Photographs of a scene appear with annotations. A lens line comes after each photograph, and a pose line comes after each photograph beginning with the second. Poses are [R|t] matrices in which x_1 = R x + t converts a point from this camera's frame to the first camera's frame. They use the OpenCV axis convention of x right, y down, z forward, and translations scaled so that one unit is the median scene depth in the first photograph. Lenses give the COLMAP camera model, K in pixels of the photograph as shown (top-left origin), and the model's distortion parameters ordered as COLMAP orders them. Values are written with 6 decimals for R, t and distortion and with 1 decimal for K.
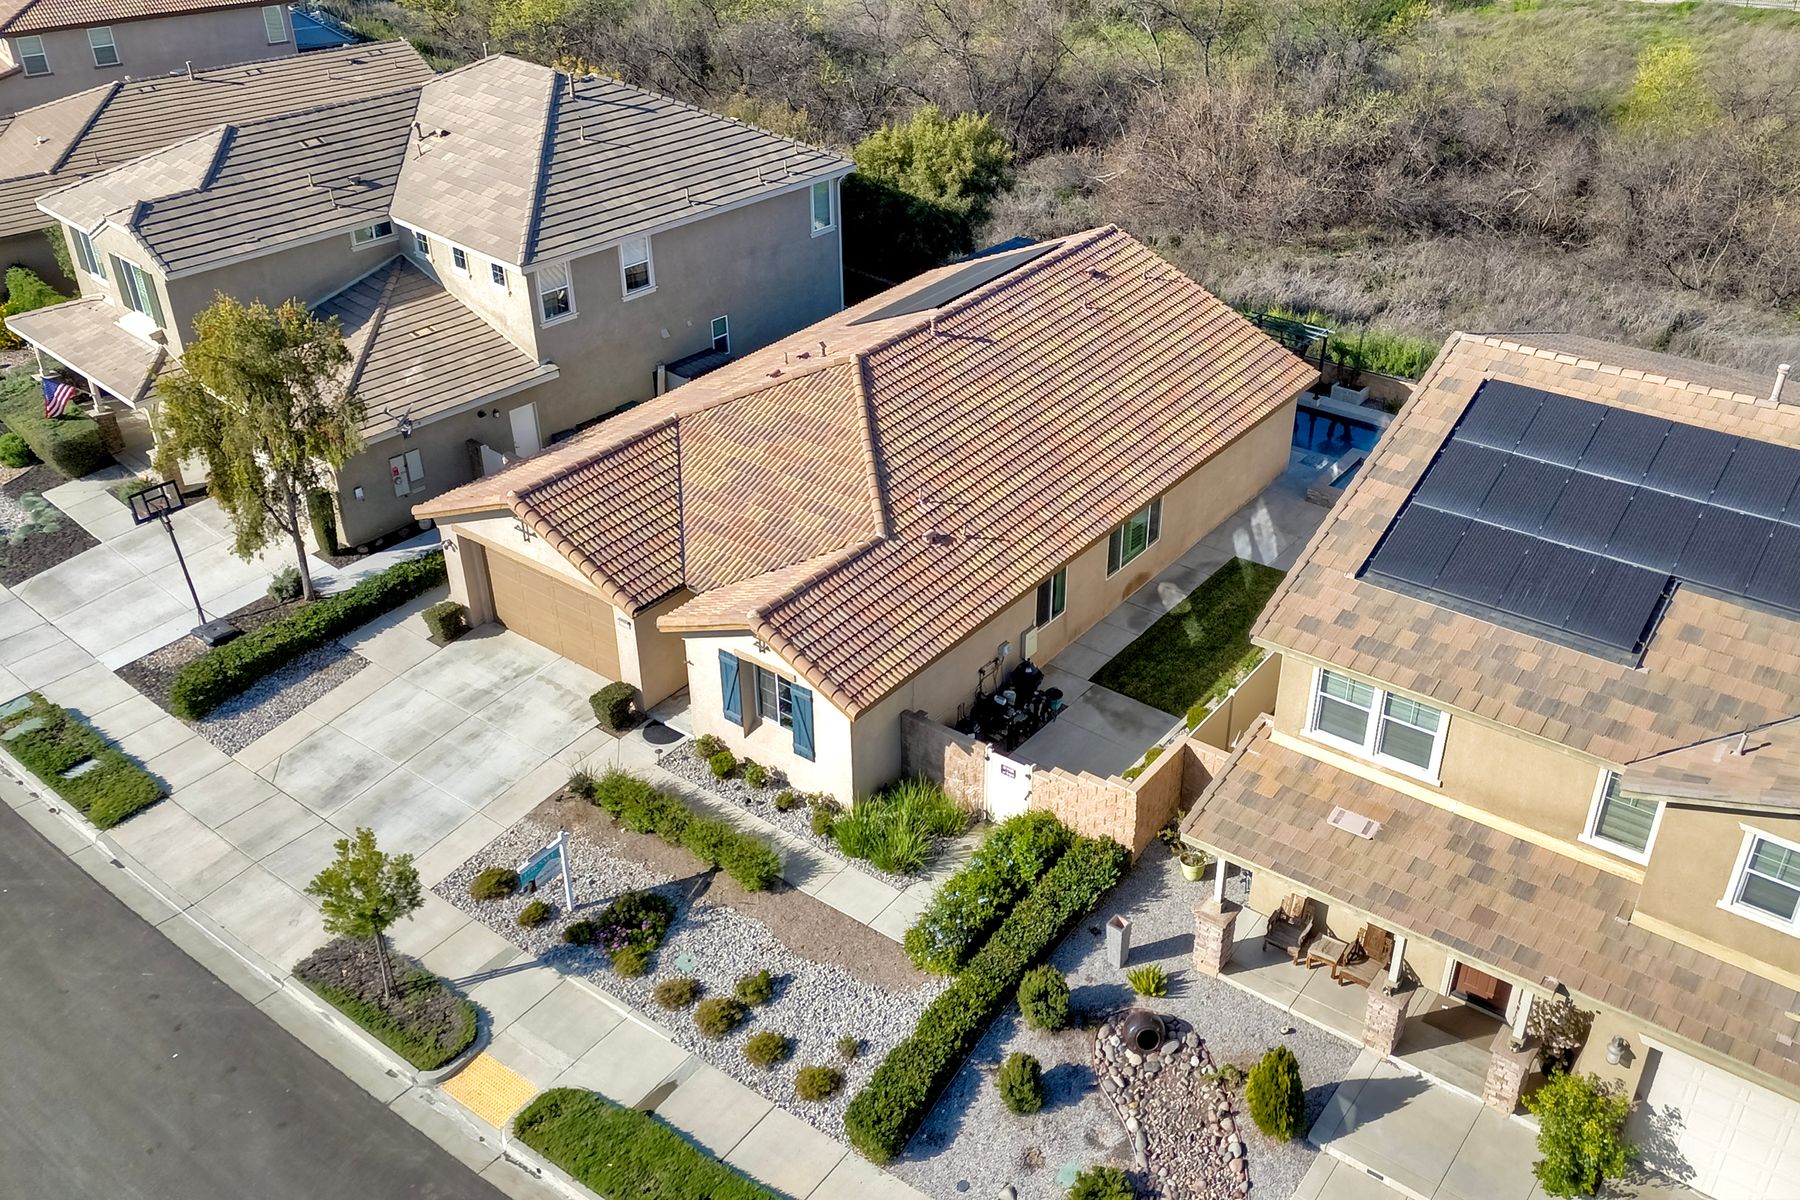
lens RADIAL K [[1583.0, 0, 908.7], [0, 1583.0, 594.3], [0, 0, 1]] dist [0.101916, -0.131276]
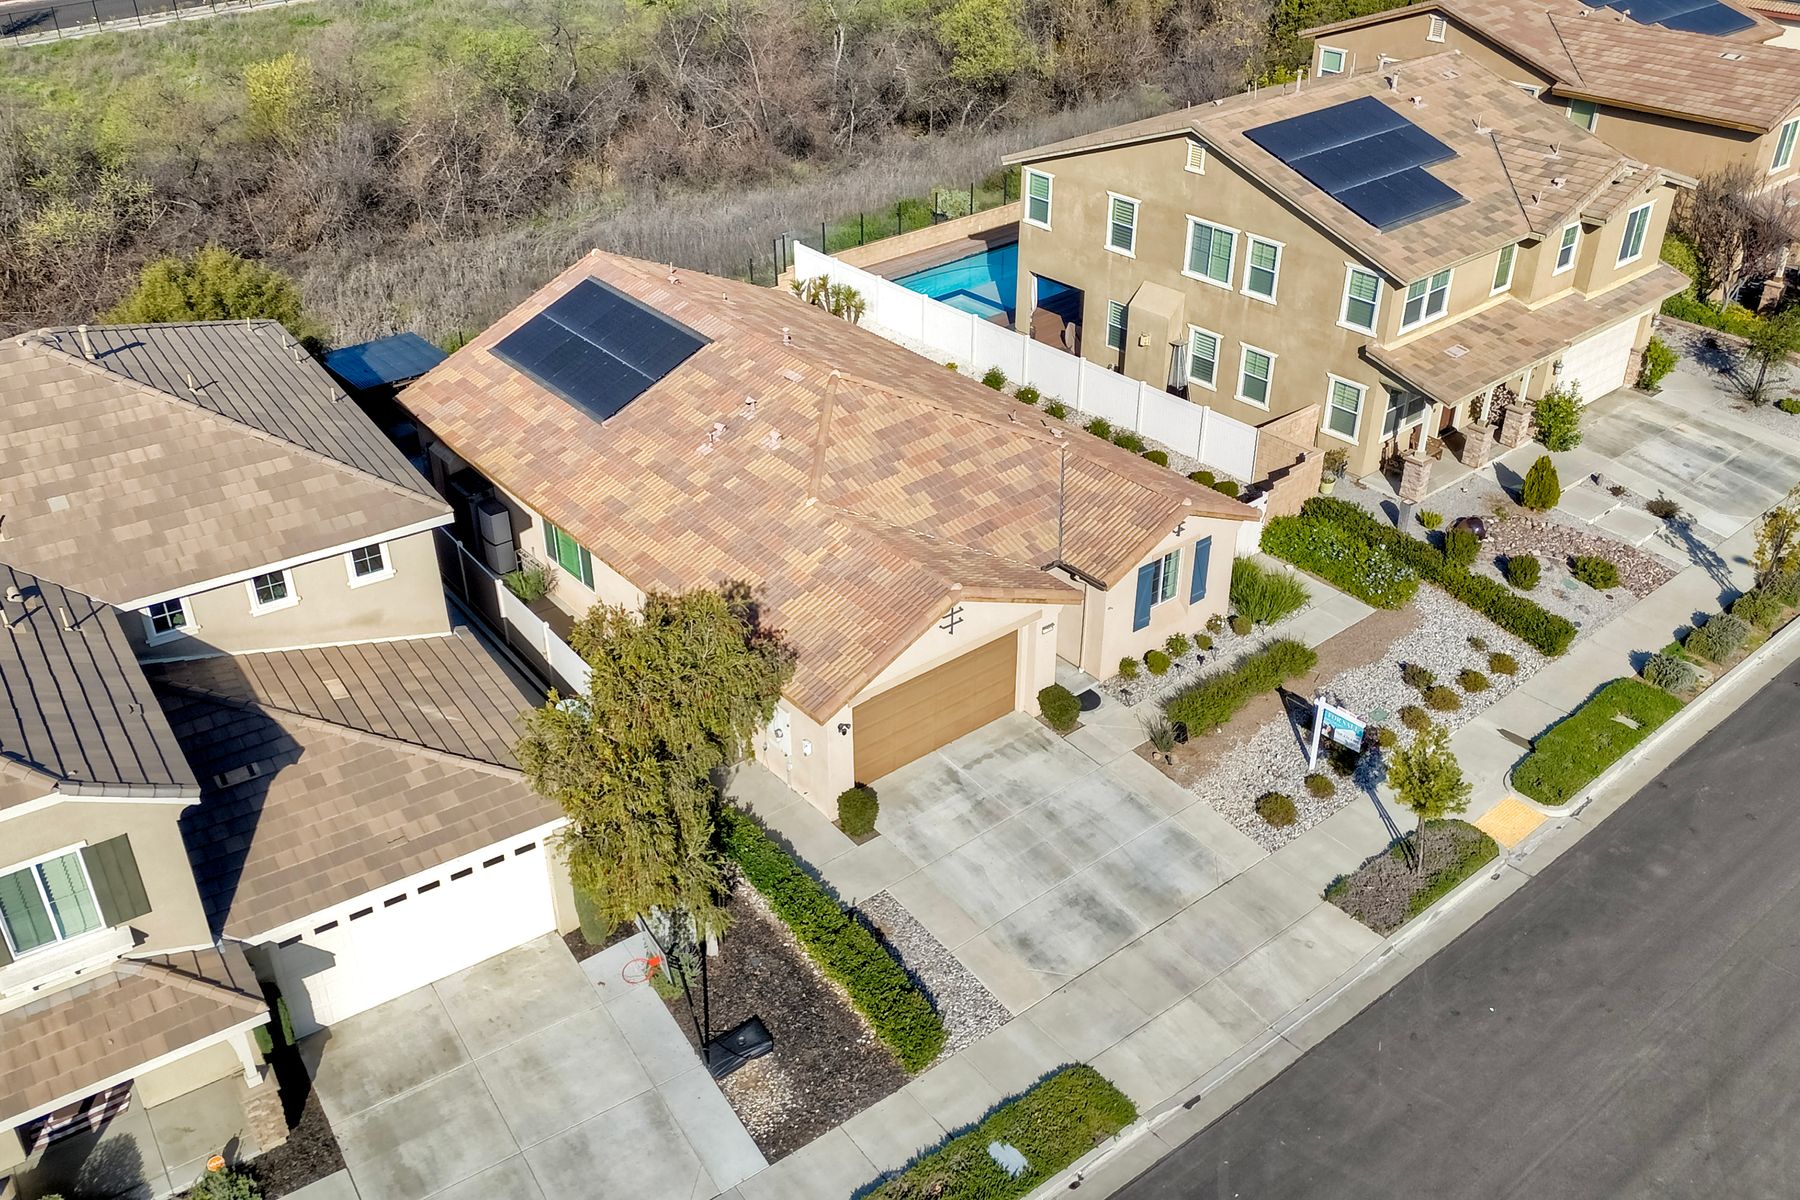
lens RADIAL K [[1552.6, 0, 900.0], [0, 1552.6, 600.0], [0, 0, 1]] dist [0.102314, -0.152386]
pose [[0.219718, -0.500370, 0.837468, -1.111234], [0.513057, 0.789410, 0.337051, -0.414005], [-0.829757, 0.355613, 0.430166, 0.683645]]
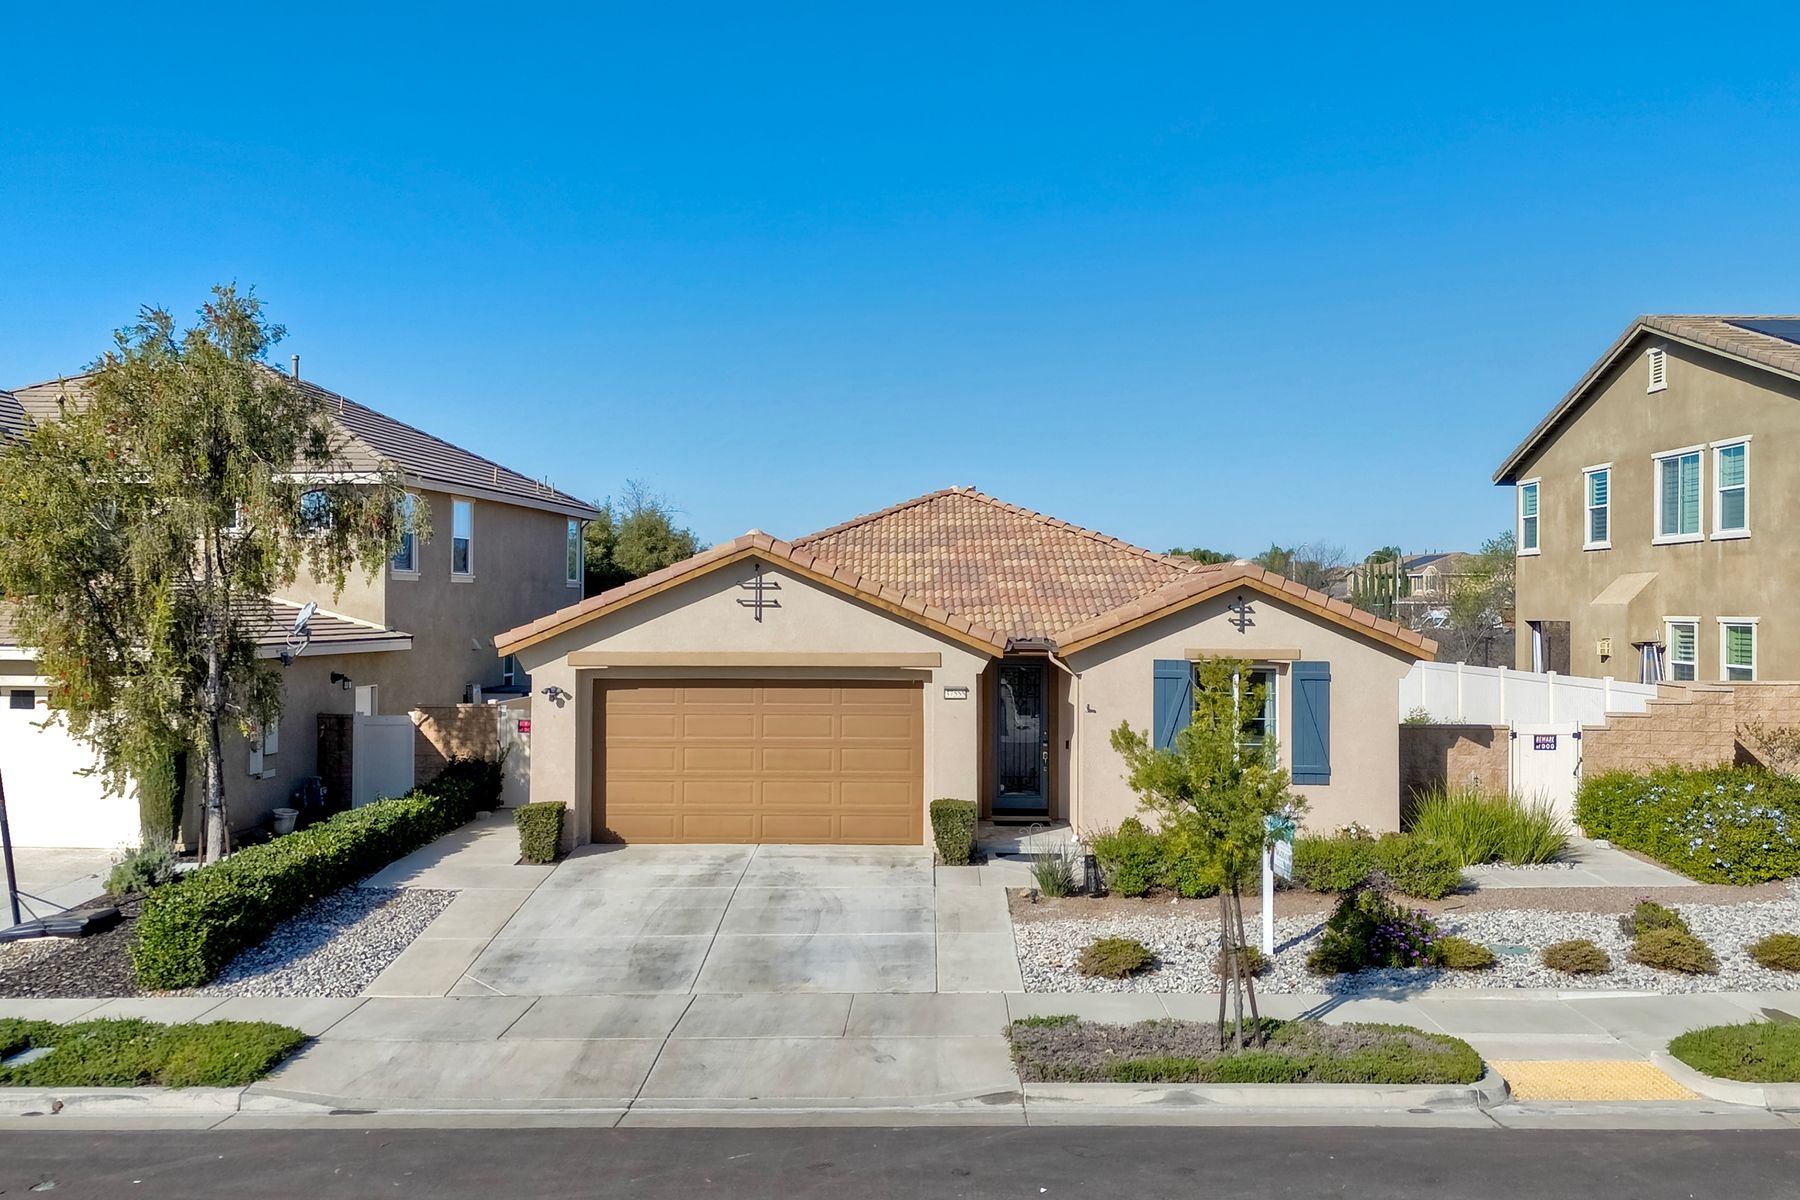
lens RADIAL K [[1552.6, 0, 900.0], [0, 1552.6, 600.0], [0, 0, 1]] dist [0.102314, -0.152386]
pose [[0.800636, 0.016042, 0.598936, -0.635213], [0.303224, 0.851323, -0.428141, 0.277837], [-0.516756, 0.524397, 0.676736, 0.584411]]
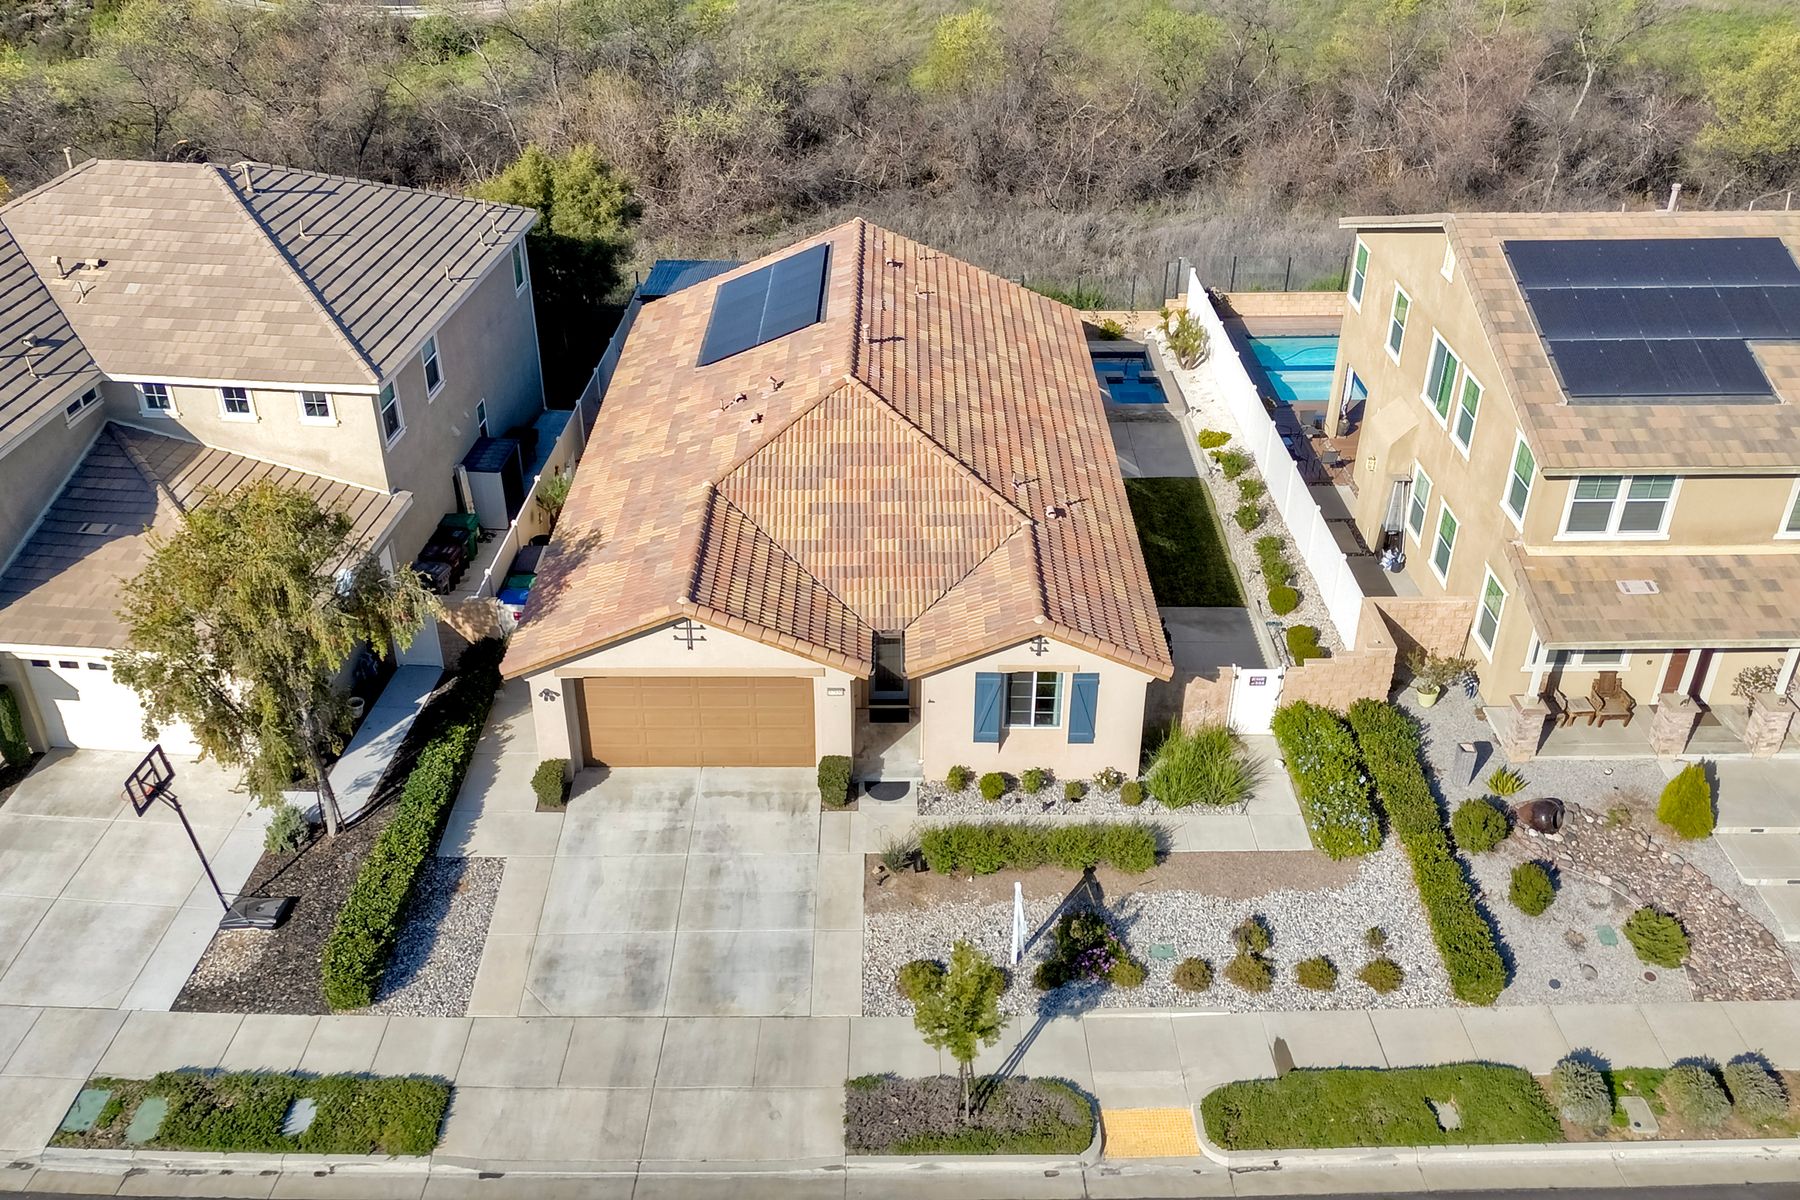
lens RADIAL K [[1583.0, 0, 908.7], [0, 1583.0, 594.3], [0, 0, 1]] dist [0.101916, -0.131276]
pose [[0.785076, -0.307986, 0.537402, -0.678448], [0.312647, 0.946020, 0.085429, -0.110927], [-0.534704, 0.100949, 0.838988, 0.192600]]
